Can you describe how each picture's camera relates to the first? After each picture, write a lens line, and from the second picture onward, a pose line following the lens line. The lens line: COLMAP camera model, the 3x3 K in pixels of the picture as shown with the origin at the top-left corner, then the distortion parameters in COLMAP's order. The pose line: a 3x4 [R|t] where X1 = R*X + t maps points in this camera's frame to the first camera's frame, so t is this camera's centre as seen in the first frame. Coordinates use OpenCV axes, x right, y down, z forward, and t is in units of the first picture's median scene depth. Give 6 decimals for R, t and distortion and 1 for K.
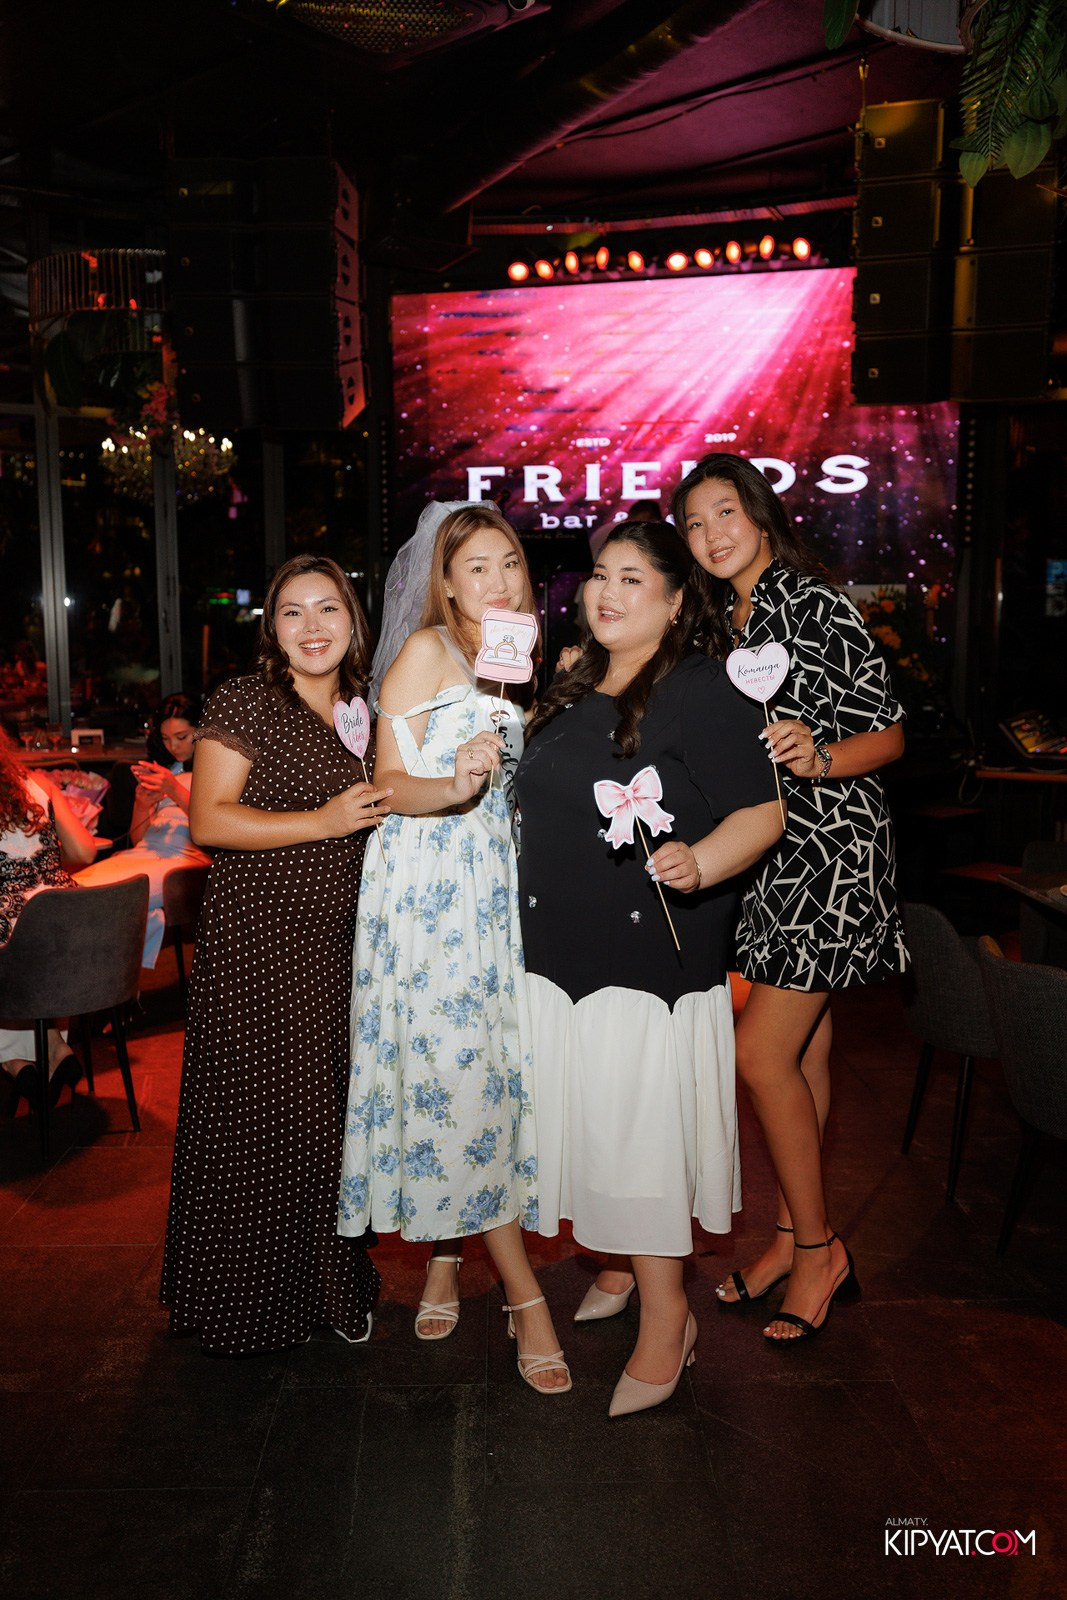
lens RADIAL K [[1322.9, 0, 533.5], [0, 1322.9, 800.0], [0, 0, 1]] dist [0.000457, -0.004141]
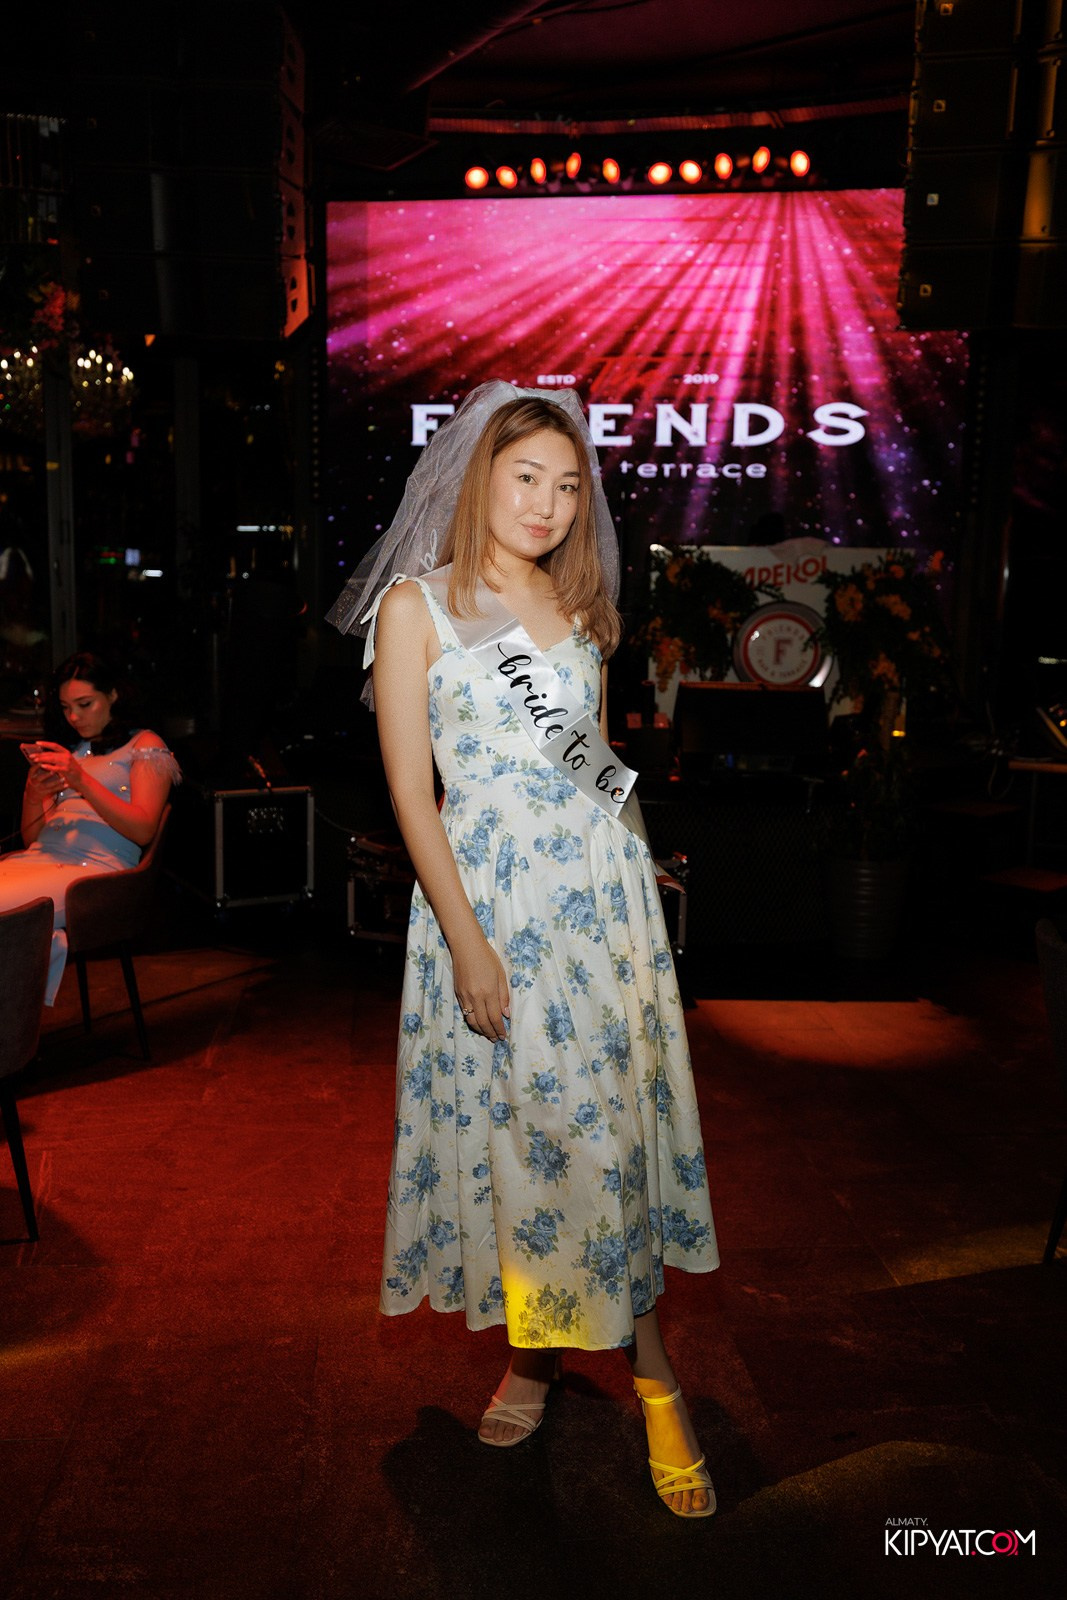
lens RADIAL K [[1359.2, 0, 533.2], [0, 1359.2, 796.1], [0, 0, 1]] dist [-0.001479, 0.001100]
pose [[0.997152, 0.010791, 0.074649, -0.042619], [-0.011833, 0.999839, 0.013522, -0.006940], [-0.074491, -0.014367, 0.997118, 0.118177]]
